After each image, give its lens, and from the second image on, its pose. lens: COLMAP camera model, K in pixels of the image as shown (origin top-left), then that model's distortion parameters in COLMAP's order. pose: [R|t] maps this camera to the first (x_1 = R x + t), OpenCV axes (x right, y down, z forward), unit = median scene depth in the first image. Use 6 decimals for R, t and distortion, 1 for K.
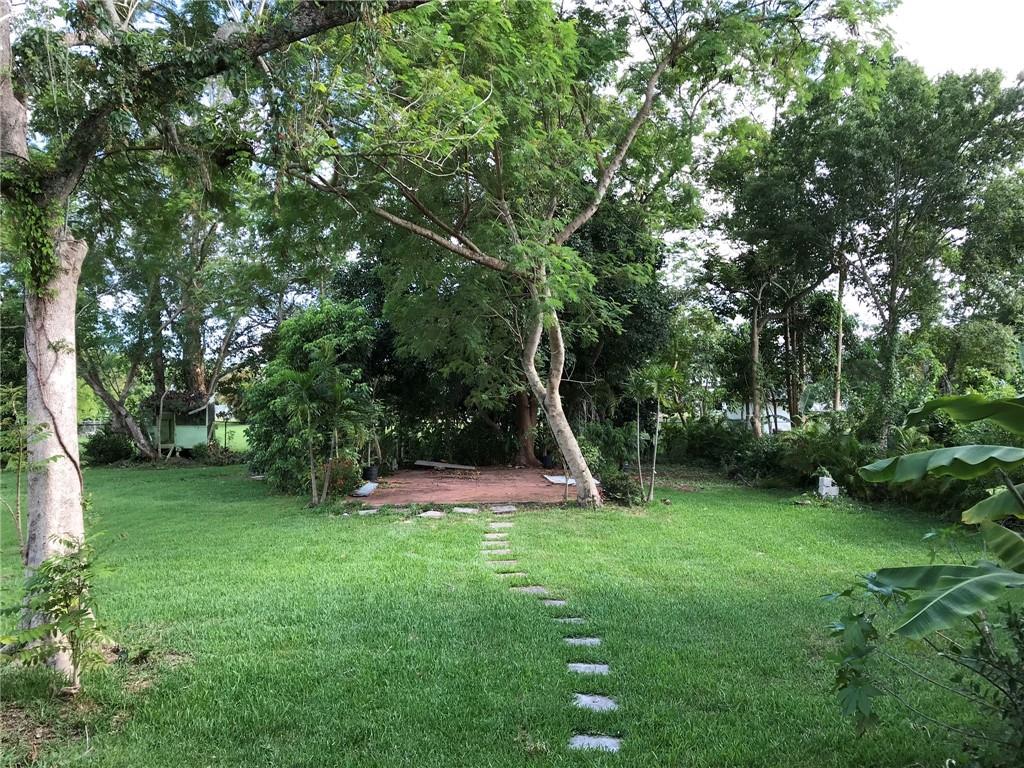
lens RADIAL K [[850.9, 0, 512.6], [0, 850.9, 381.6], [0, 0, 1]] dist [0.053339, -0.033826]
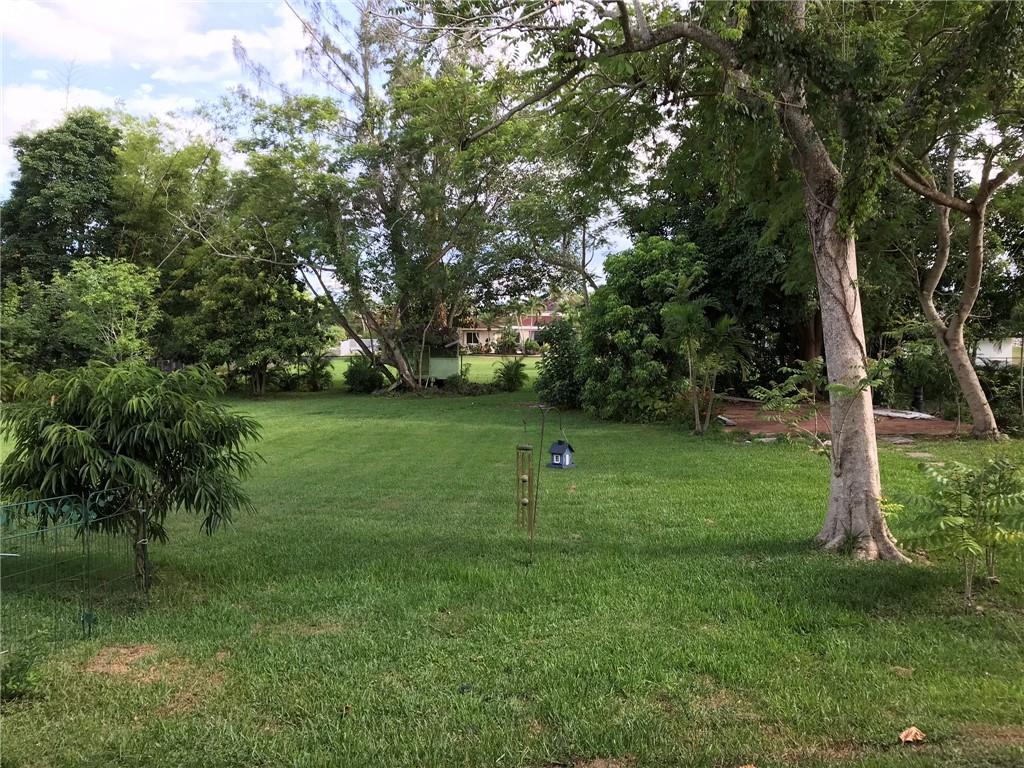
lens RADIAL K [[850.9, 0, 502.0], [0, 850.9, 377.6], [0, 0, 1]] dist [0.053339, -0.033826]
pose [[0.995262, 0.008716, -0.096838, -0.378336], [-0.001795, 0.997451, 0.071326, 0.001112], [0.097213, -0.070814, 0.992741, -0.070966]]
